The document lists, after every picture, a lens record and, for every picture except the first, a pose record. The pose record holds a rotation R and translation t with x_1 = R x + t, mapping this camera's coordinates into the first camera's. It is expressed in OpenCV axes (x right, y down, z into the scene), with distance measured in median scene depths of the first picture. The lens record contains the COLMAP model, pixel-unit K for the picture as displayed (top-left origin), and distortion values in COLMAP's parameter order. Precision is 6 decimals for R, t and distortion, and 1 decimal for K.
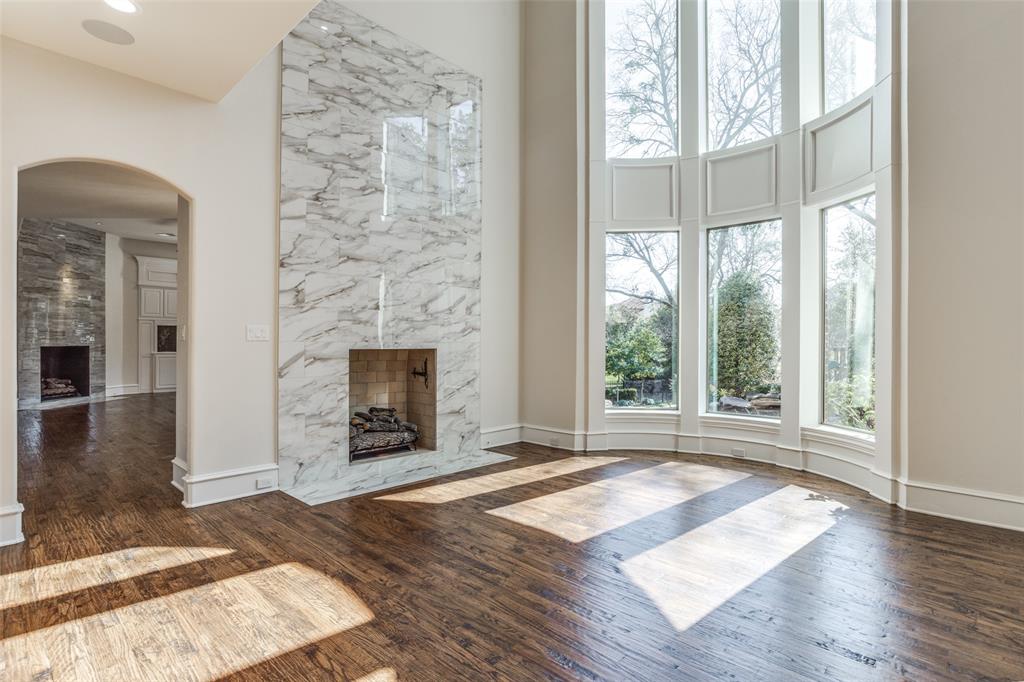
lens RADIAL K [[514.0, 0, 523.4], [0, 514.0, 339.8], [0, 0, 1]] dist [-0.000697, 0.000202]
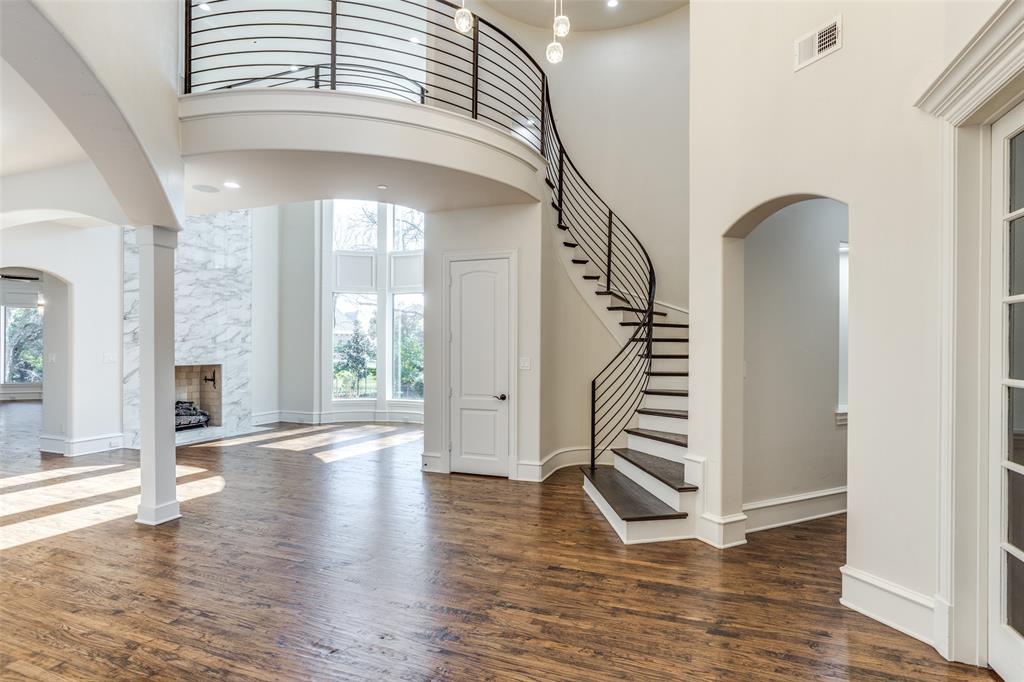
lens RADIAL K [[555.0, 0, 512.0], [0, 555.0, 341.0], [0, 0, 1]] dist [0.005383, 0.001399]
pose [[0.937847, -0.001878, 0.347043, 0.083054], [0.003282, 0.999989, -0.003459, -0.047316], [-0.347033, 0.004384, 0.937843, -0.973776]]
